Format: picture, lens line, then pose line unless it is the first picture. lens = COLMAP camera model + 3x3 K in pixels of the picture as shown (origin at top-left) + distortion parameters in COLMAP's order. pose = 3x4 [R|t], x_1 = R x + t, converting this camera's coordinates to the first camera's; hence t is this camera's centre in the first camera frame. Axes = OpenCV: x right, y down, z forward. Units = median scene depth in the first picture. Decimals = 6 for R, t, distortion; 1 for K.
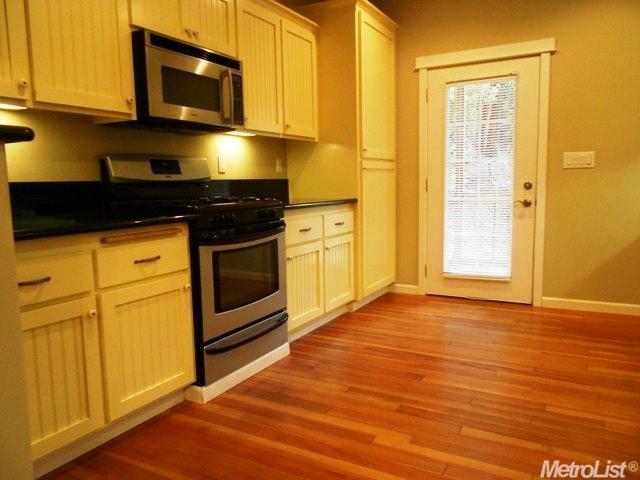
lens RADIAL K [[496.0, 0, 323.5], [0, 496.0, 243.7], [0, 0, 1]] dist [0.000782, -0.010879]
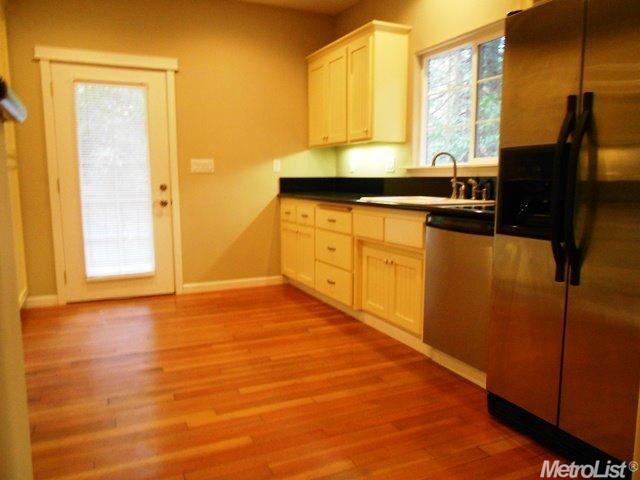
lens RADIAL K [[496.0, 0, 325.4], [0, 496.0, 241.9], [0, 0, 1]] dist [0.000782, -0.010879]
pose [[0.585415, -0.083892, 0.806382, -0.312825], [0.088334, 0.995311, 0.039419, -0.007498], [-0.805907, 0.048155, 0.590080, 0.063298]]
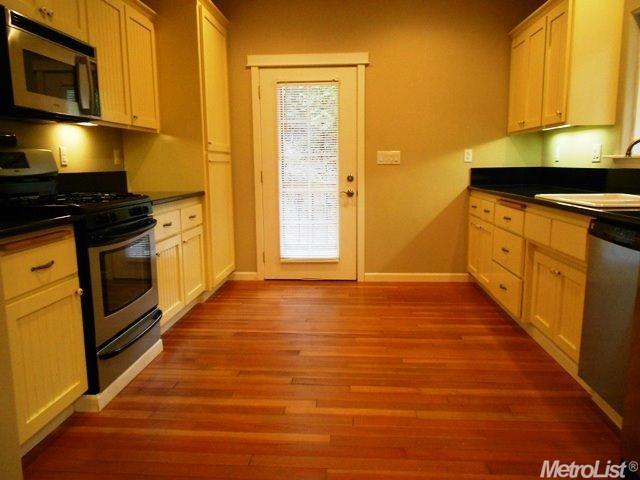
lens RADIAL K [[496.0, 0, 323.9], [0, 496.0, 243.4], [0, 0, 1]] dist [0.000782, -0.010879]
pose [[0.905190, -0.054272, 0.421527, -0.156122], [0.042264, 0.998392, 0.037786, -0.013208], [-0.422900, -0.016389, 0.906028, -0.030623]]
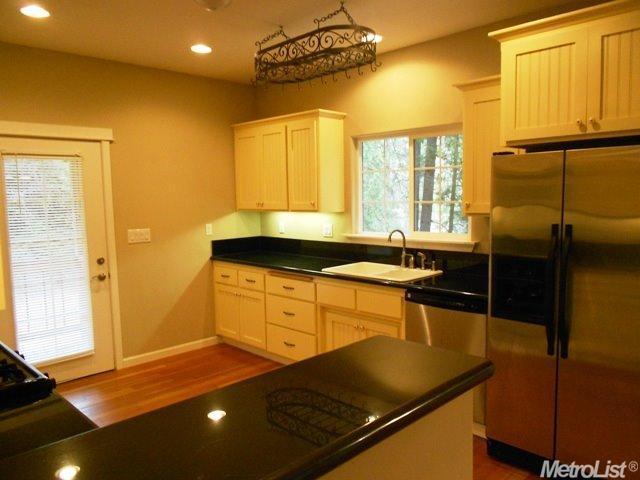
lens RADIAL K [[496.0, 0, 323.0], [0, 496.0, 240.9], [0, 0, 1]] dist [0.000782, -0.010879]
pose [[0.280897, -0.076416, 0.956691, -0.518845], [0.127866, 0.990918, 0.041606, -0.158339], [-0.951182, 0.110641, 0.288117, 0.261207]]
